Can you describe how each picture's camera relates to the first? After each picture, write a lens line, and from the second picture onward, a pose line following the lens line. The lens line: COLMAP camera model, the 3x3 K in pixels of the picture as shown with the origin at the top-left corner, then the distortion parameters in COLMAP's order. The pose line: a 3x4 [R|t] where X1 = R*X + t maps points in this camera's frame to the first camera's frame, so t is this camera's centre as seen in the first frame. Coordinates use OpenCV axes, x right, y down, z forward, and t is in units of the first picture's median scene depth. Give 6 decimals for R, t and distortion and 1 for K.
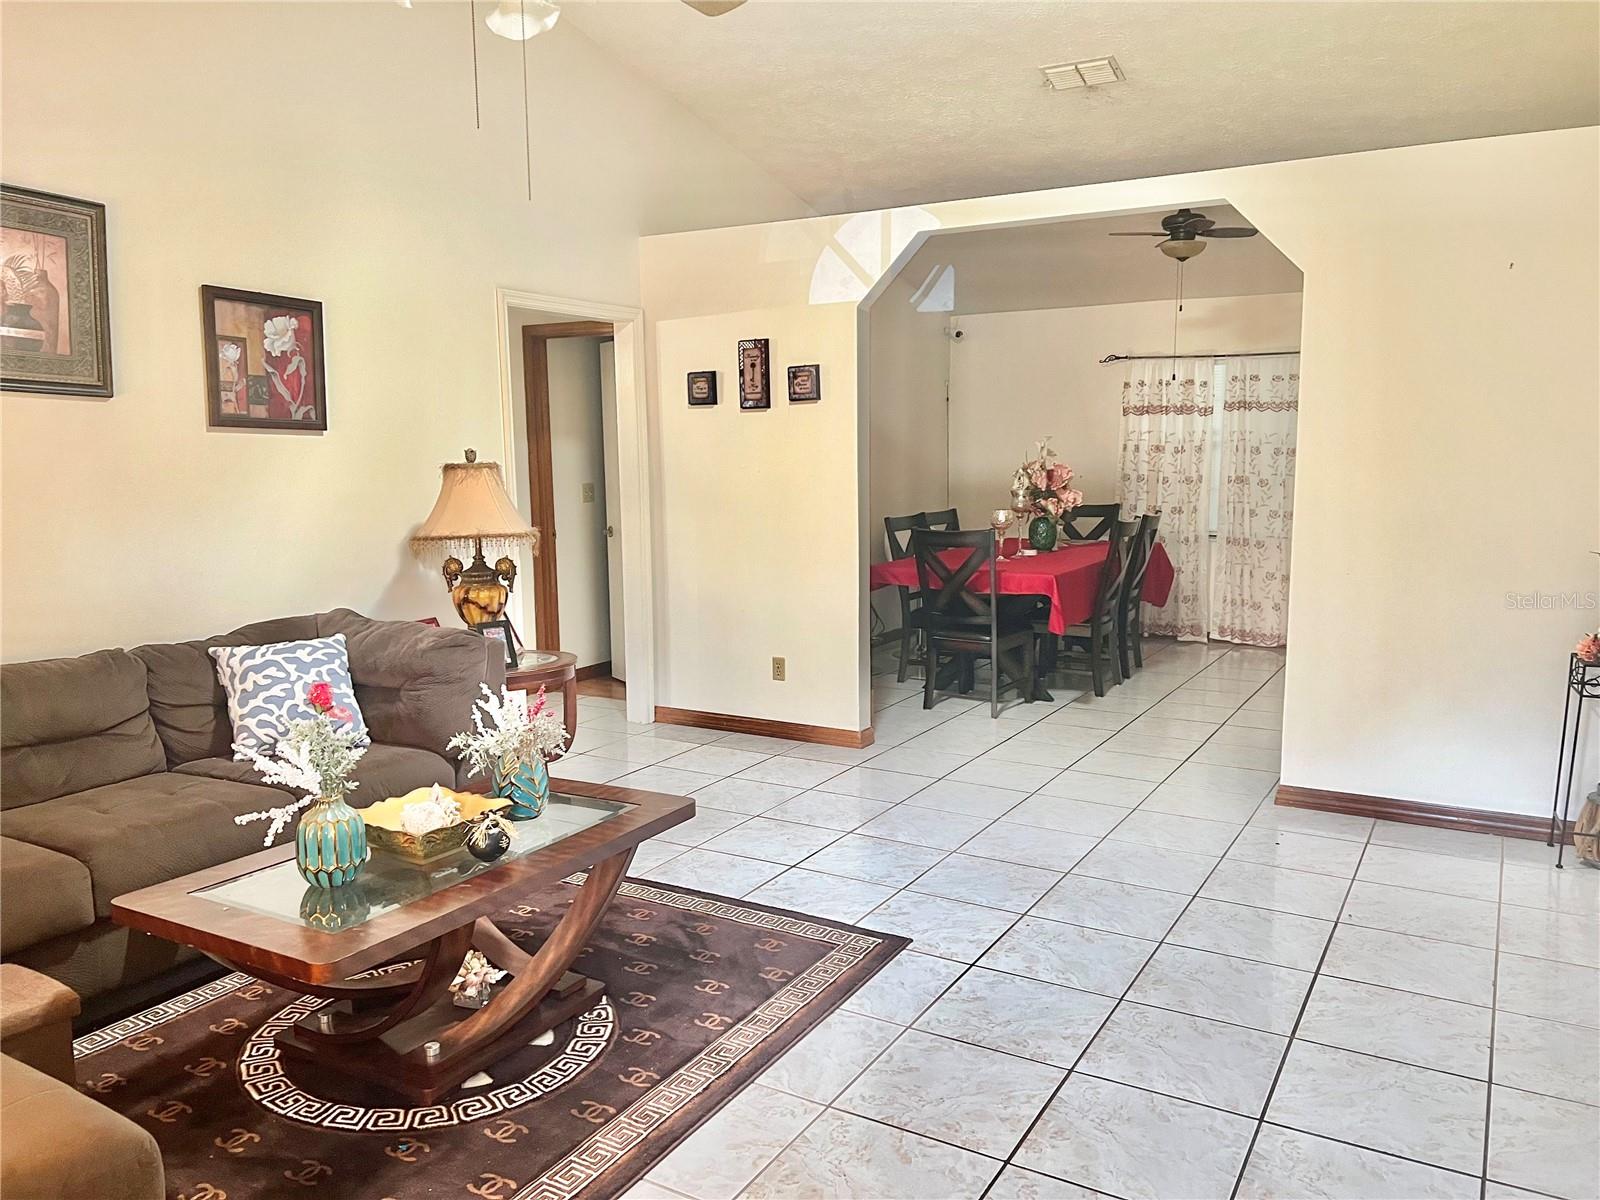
lens RADIAL K [[1216.8, 0, 787.1], [0, 1216.8, 608.5], [0, 0, 1]] dist [0.071686, -0.075510]
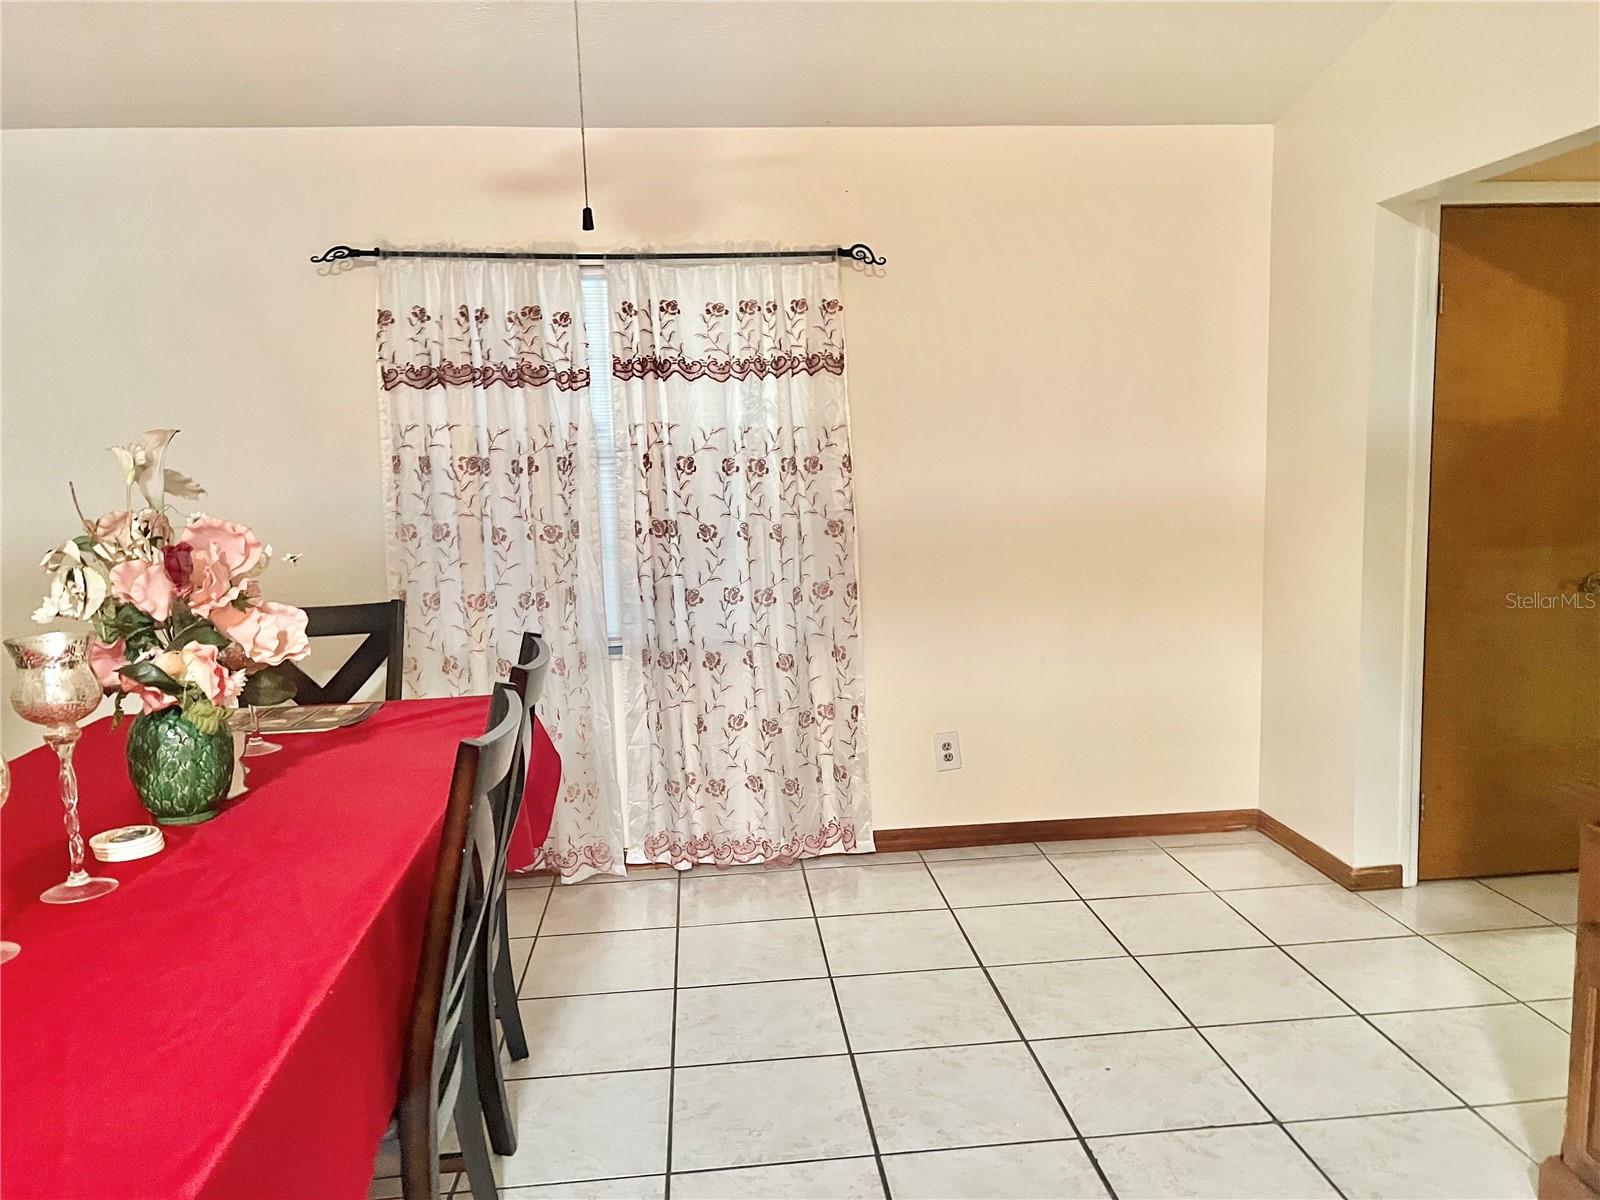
lens RADIAL K [[1216.8, 0, 812.0], [0, 1216.8, 600.5], [0, 0, 1]] dist [0.071686, -0.075510]
pose [[0.804286, -0.102444, 0.585346, 0.025877], [0.102132, 0.994201, 0.033668, -0.015888], [-0.585401, 0.032704, 0.810084, 0.108032]]
